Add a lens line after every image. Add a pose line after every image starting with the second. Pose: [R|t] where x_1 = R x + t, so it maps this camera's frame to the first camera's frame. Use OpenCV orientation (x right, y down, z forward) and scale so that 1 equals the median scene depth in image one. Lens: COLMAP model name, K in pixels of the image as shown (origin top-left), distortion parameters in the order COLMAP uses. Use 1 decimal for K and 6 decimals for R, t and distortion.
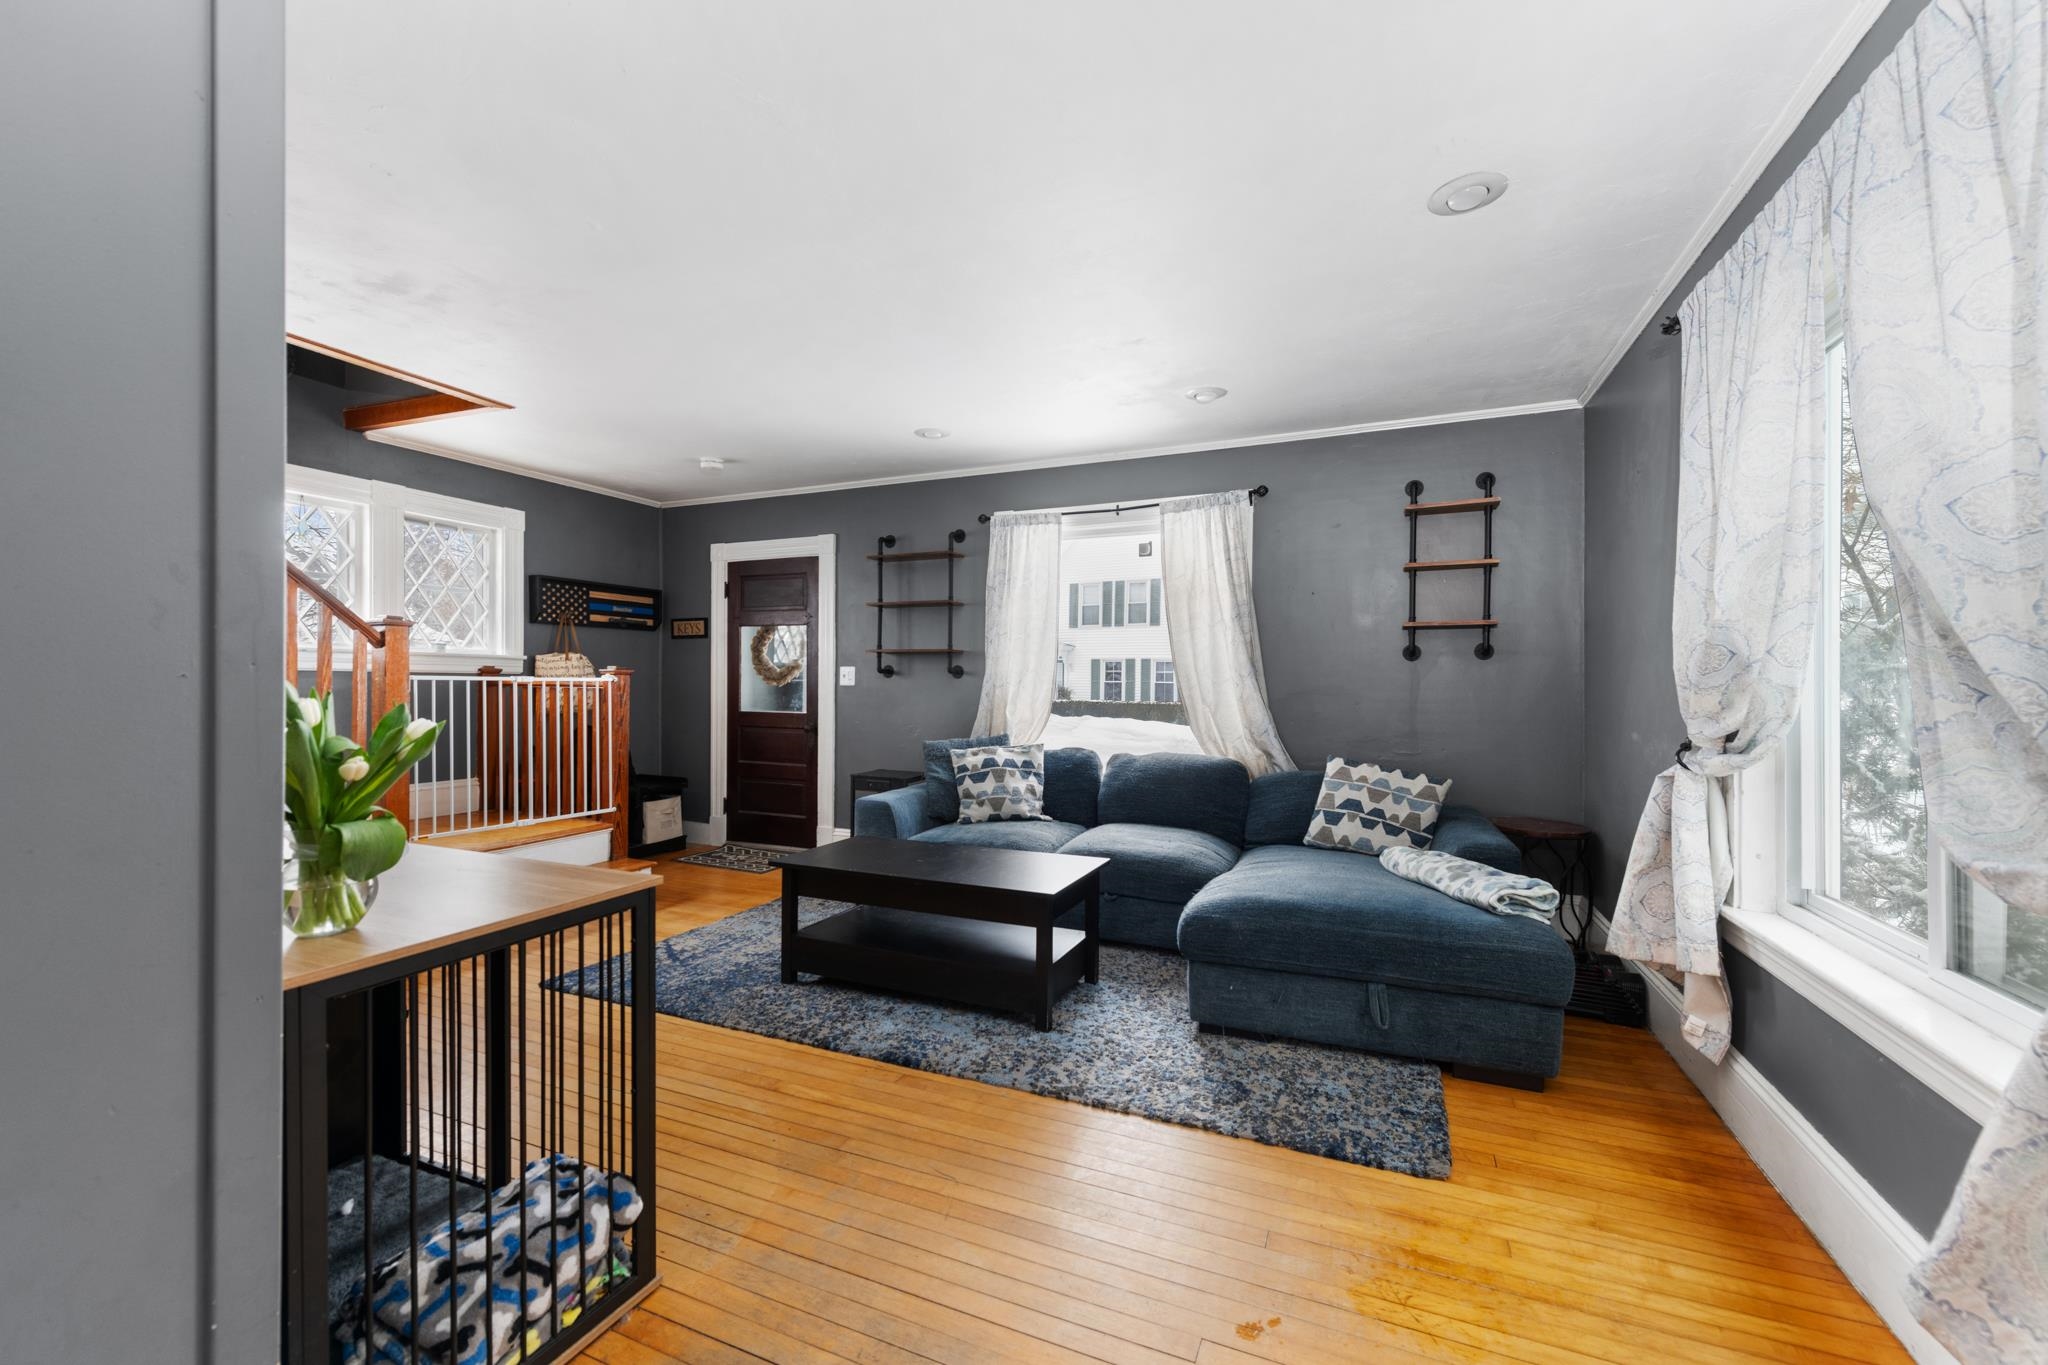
lens RADIAL K [[808.2, 0, 1045.4], [0, 808.2, 682.5], [0, 0, 1]] dist [0.013112, -0.004456]
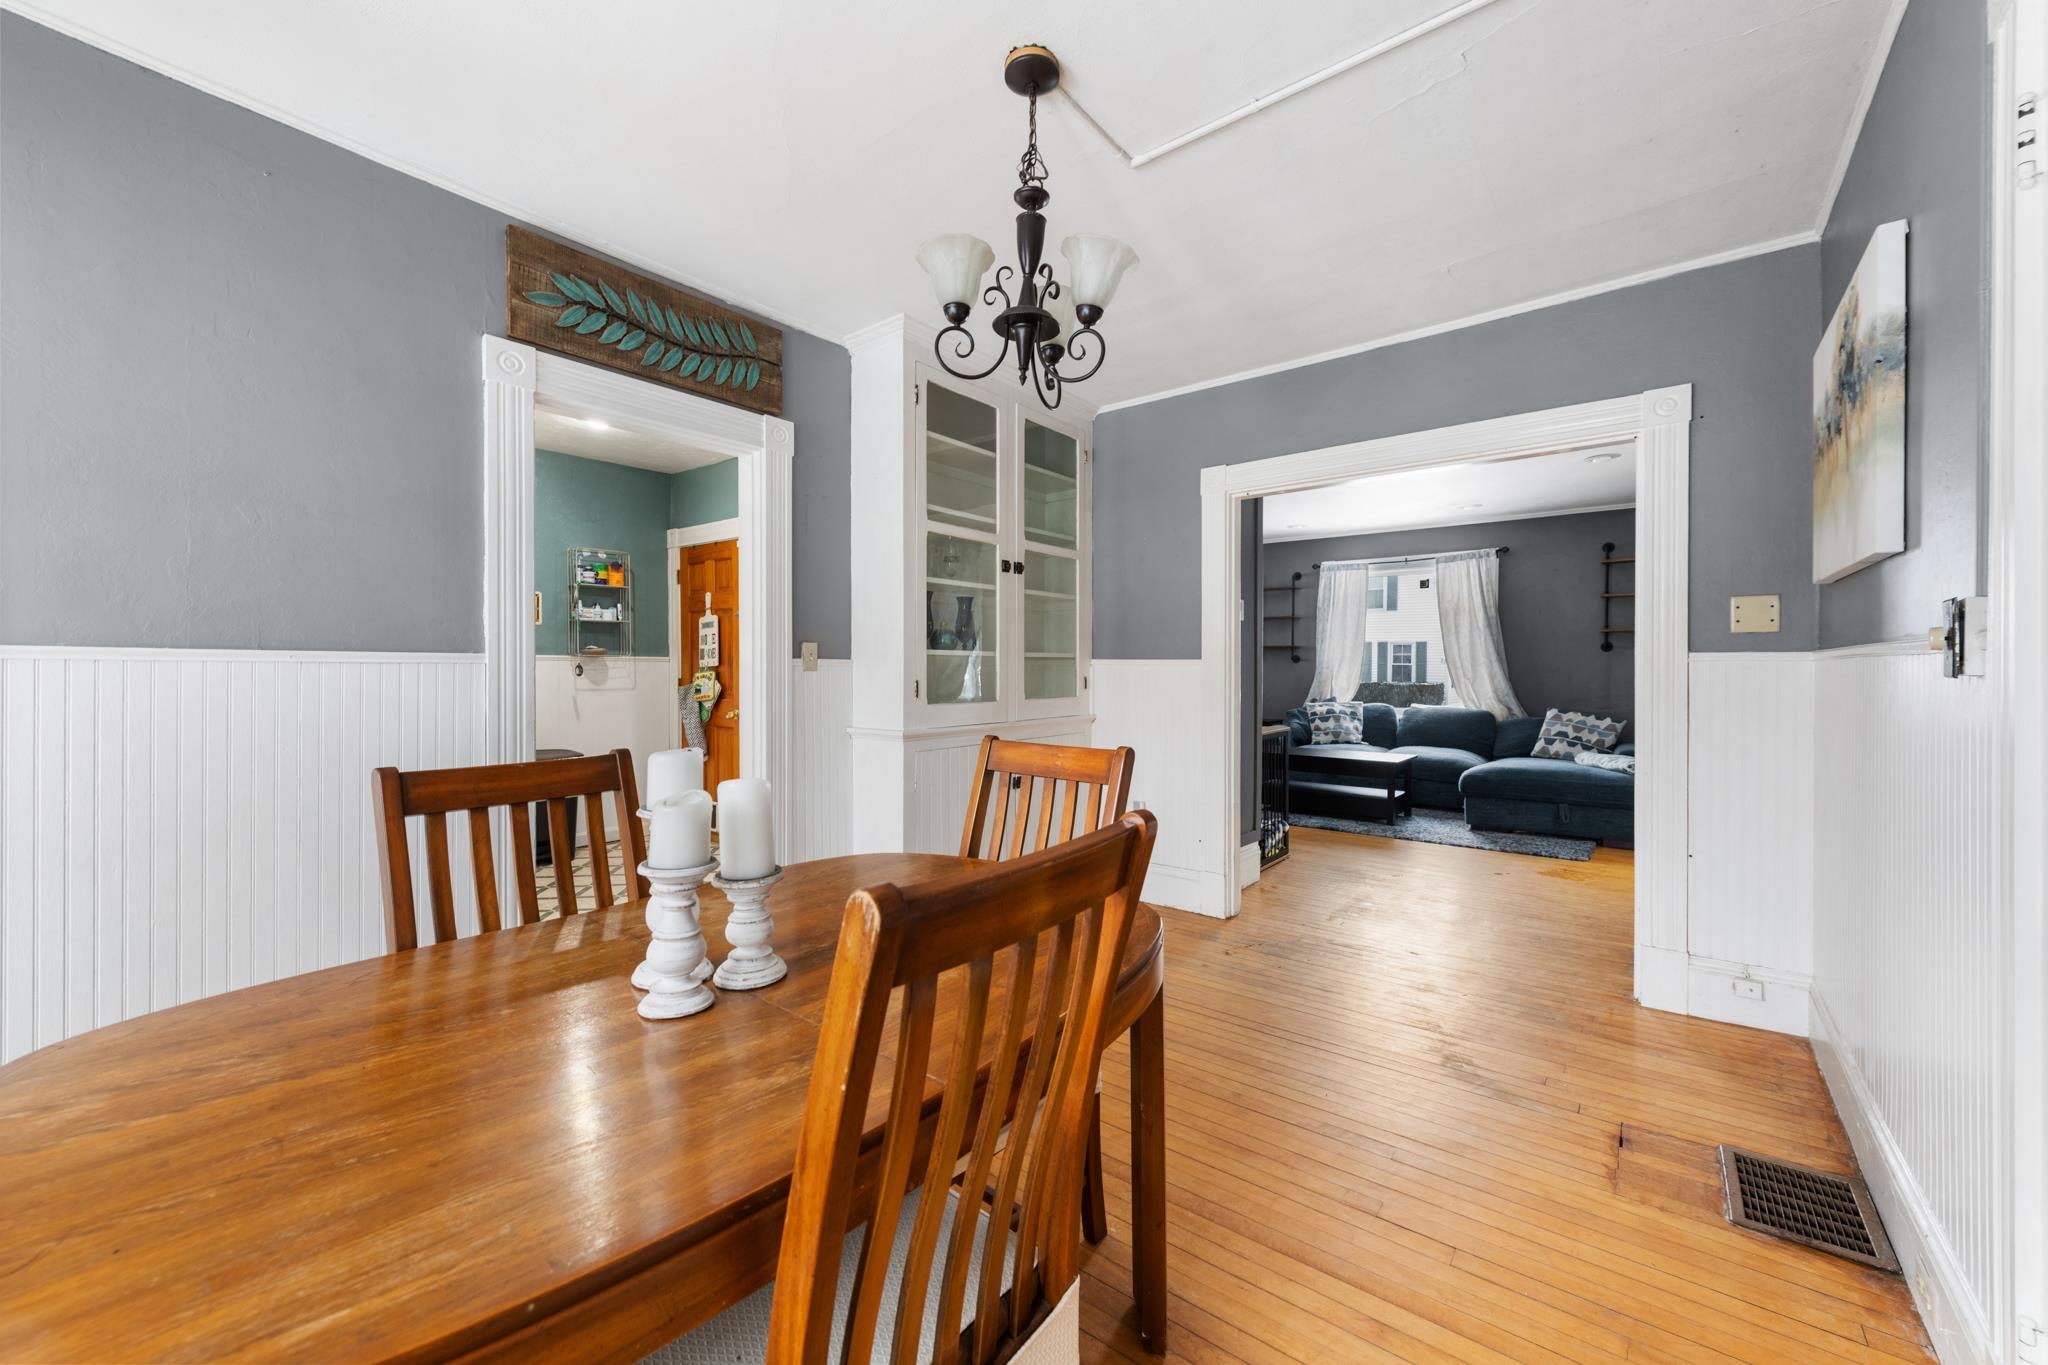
lens RADIAL K [[808.2, 0, 1026.4], [0, 808.2, 669.7], [0, 0, 1]] dist [0.013112, -0.004456]
pose [[0.963429, -0.001144, -0.267963, -0.262911], [0.003306, 0.999966, 0.007618, -0.007595], [0.267945, -0.008225, 0.963399, -0.983415]]
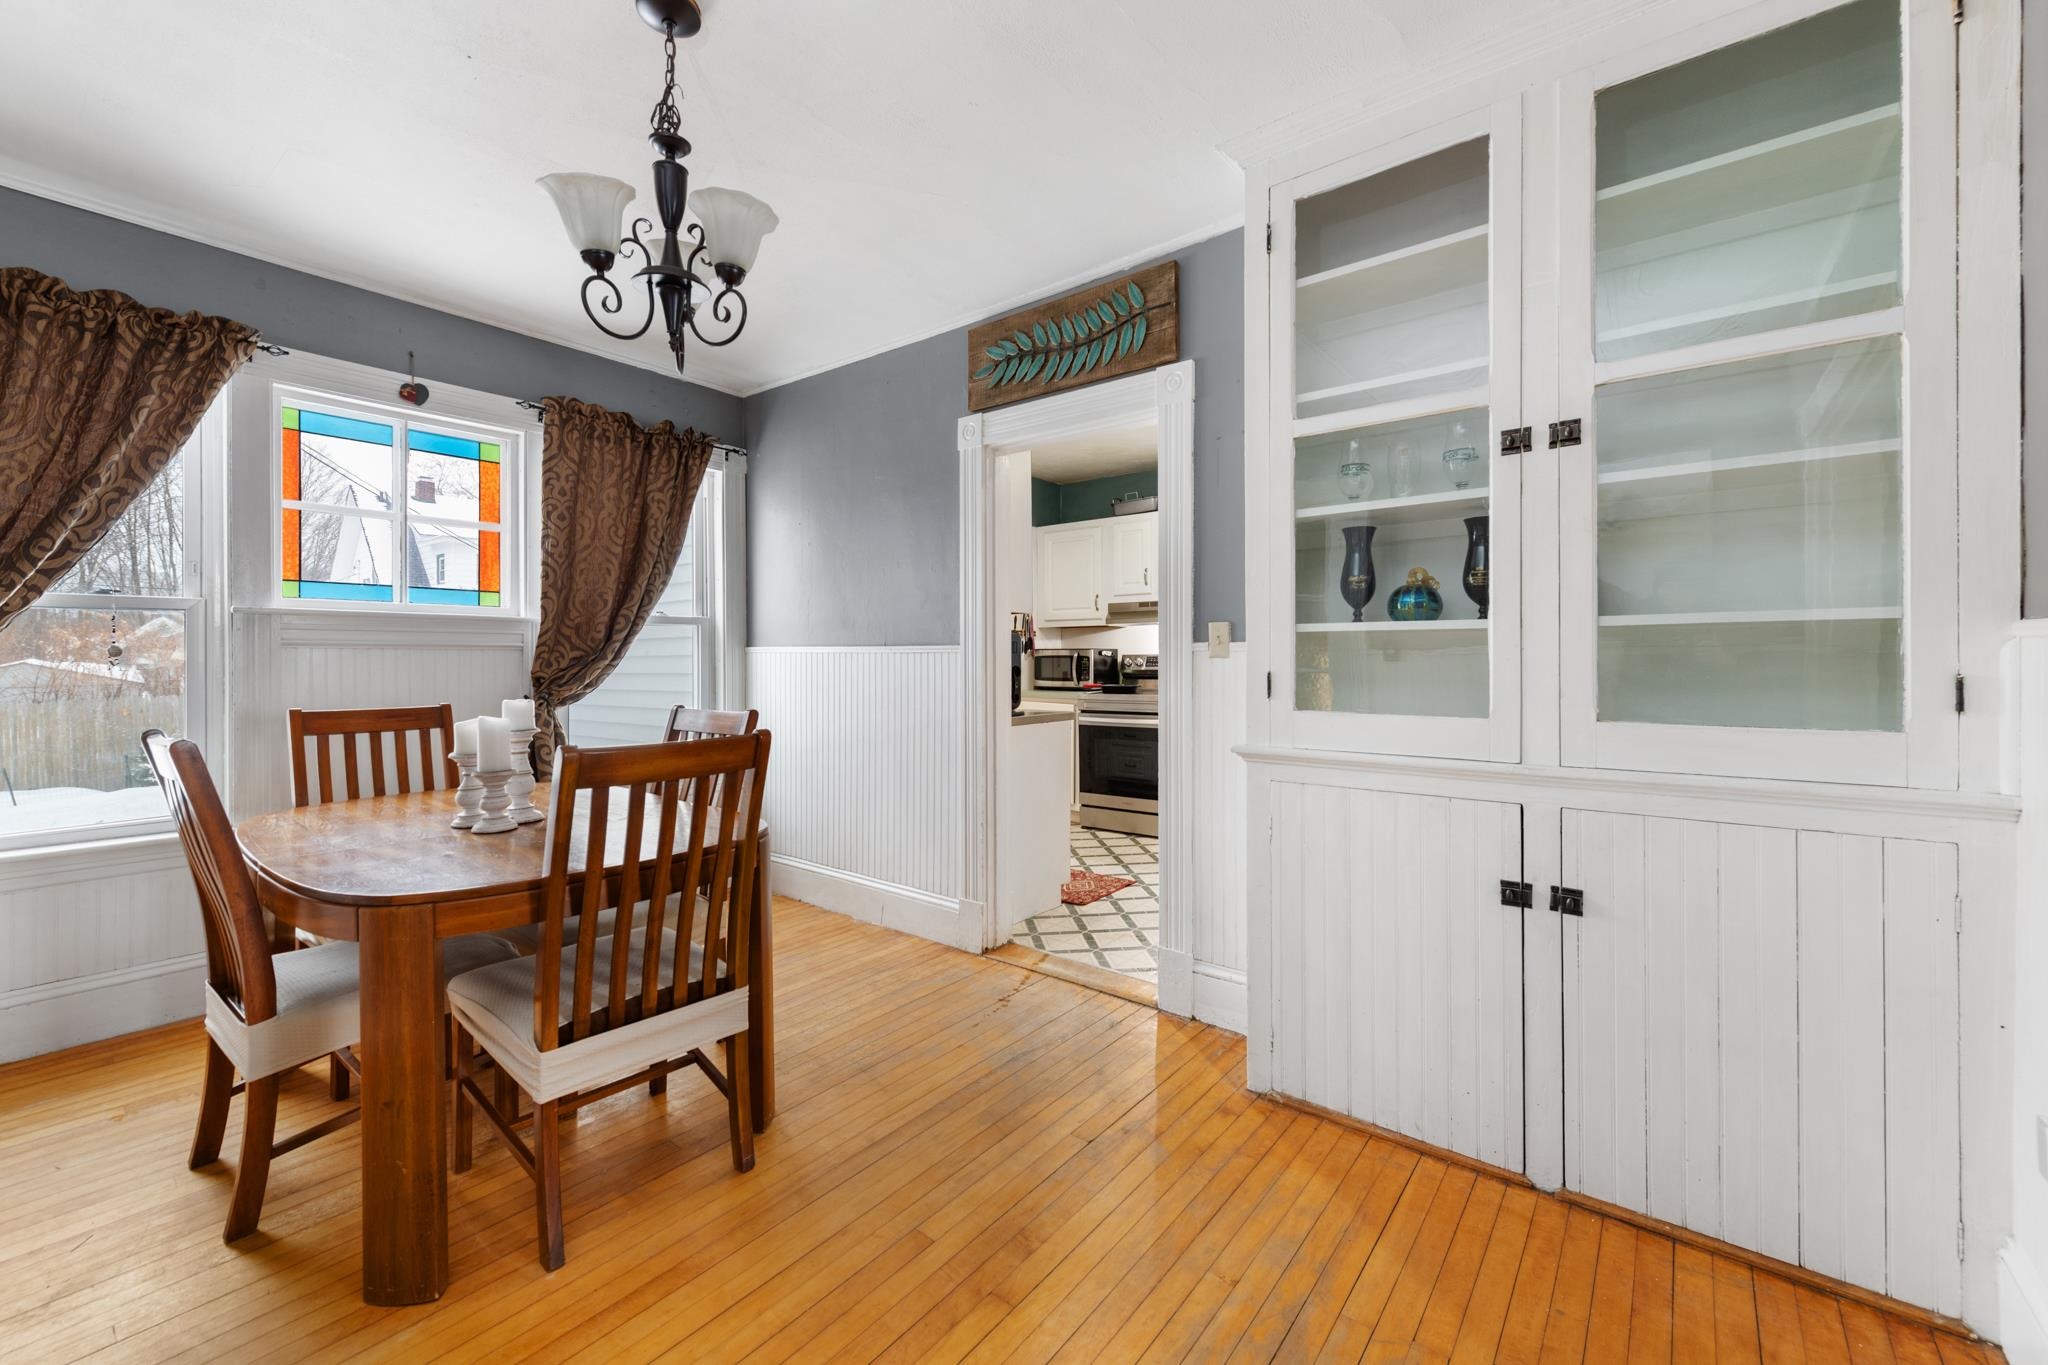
lens RADIAL K [[808.2, 0, 1019.0], [0, 808.2, 657.5], [0, 0, 1]] dist [0.013112, -0.004456]
pose [[-0.278924, -0.001672, -0.960312, -0.008316], [0.009395, 0.999946, -0.004470, 0.000776], [0.960267, -0.010269, -0.278893, -0.188077]]
